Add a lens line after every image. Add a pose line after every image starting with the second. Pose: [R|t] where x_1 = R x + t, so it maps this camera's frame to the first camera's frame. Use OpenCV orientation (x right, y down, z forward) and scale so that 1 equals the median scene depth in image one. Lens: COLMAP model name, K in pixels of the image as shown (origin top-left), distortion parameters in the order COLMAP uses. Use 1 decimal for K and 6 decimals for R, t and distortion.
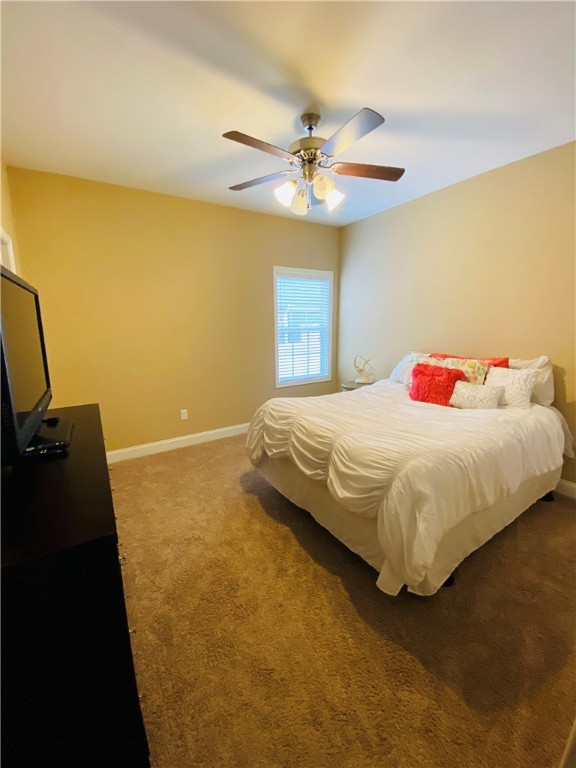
lens RADIAL K [[310.9, 0, 287.3], [0, 310.9, 382.7], [0, 0, 1]] dist [0.029175, -0.022467]
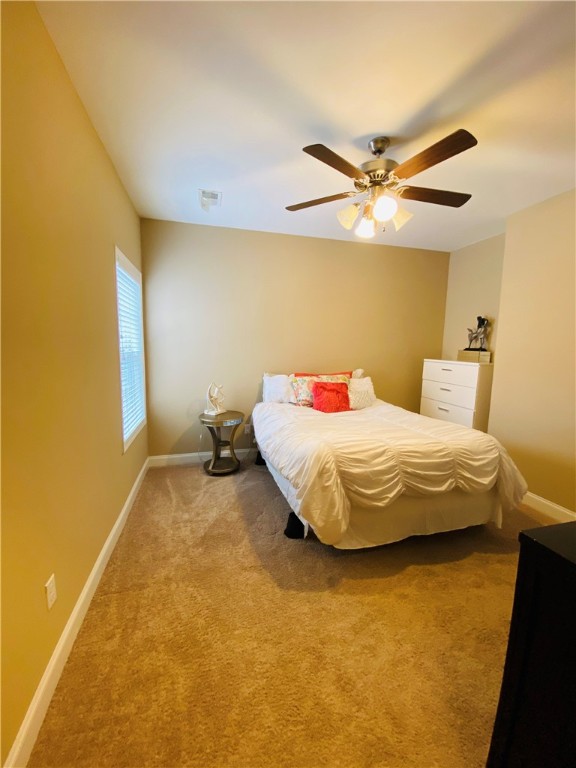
lens RADIAL K [[310.9, 0, 287.3], [0, 310.9, 382.7], [0, 0, 1]] dist [0.029175, -0.022467]
pose [[0.303279, -0.105092, 0.947089, -1.005937], [0.163104, 0.984957, 0.057064, -0.200927], [-0.938839, 0.137168, 0.315858, 1.048843]]
